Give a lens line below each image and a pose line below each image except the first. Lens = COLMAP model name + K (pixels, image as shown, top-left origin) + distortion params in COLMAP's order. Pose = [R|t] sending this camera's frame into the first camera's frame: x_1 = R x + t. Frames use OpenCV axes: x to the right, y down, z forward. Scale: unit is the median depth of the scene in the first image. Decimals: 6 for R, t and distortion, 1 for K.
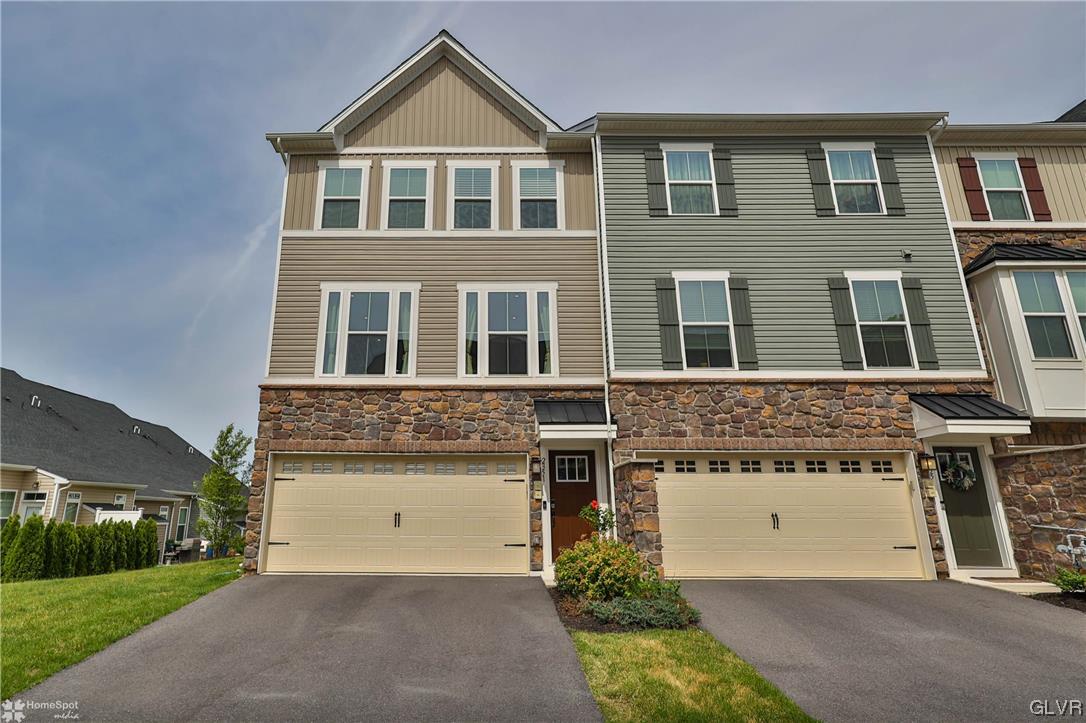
lens RADIAL K [[536.8, 0, 542.6], [0, 536.8, 361.7], [0, 0, 1]] dist [0.001959, -0.000579]
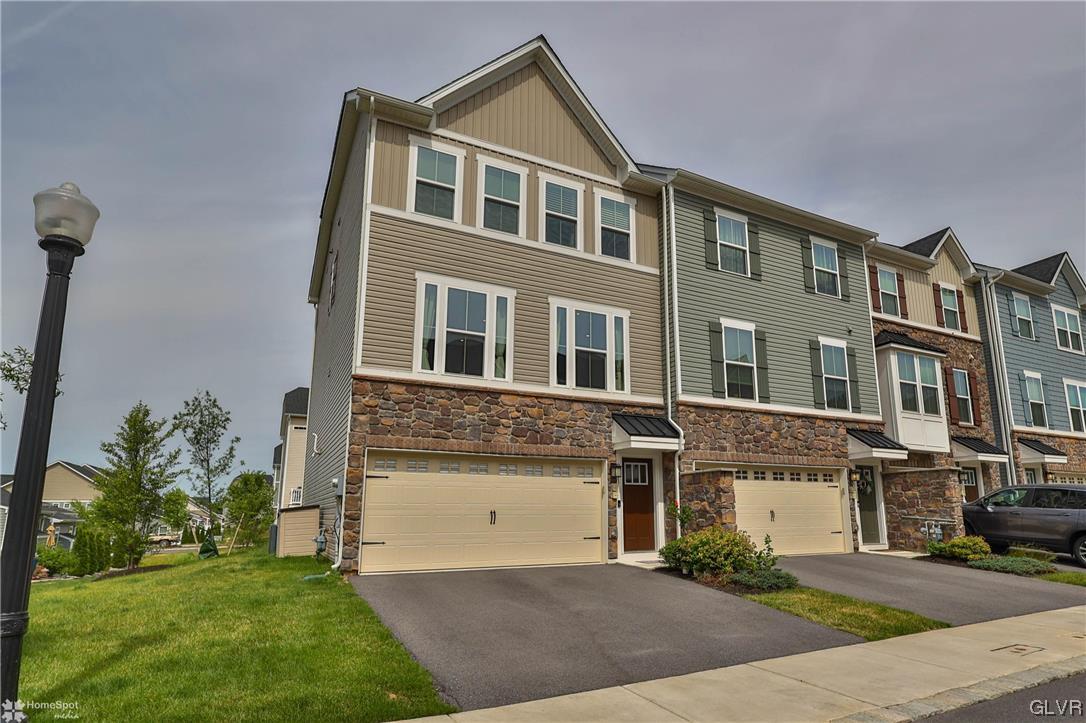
lens RADIAL K [[564.8, 0, 548.8], [0, 564.8, 400.4], [0, 0, 1]] dist [0.002125, 0.000806]
pose [[0.894397, 0.081457, 0.439794, -0.653547], [-0.114219, 0.992271, 0.048499, 0.002430], [-0.432444, -0.093610, 0.896788, -0.011131]]
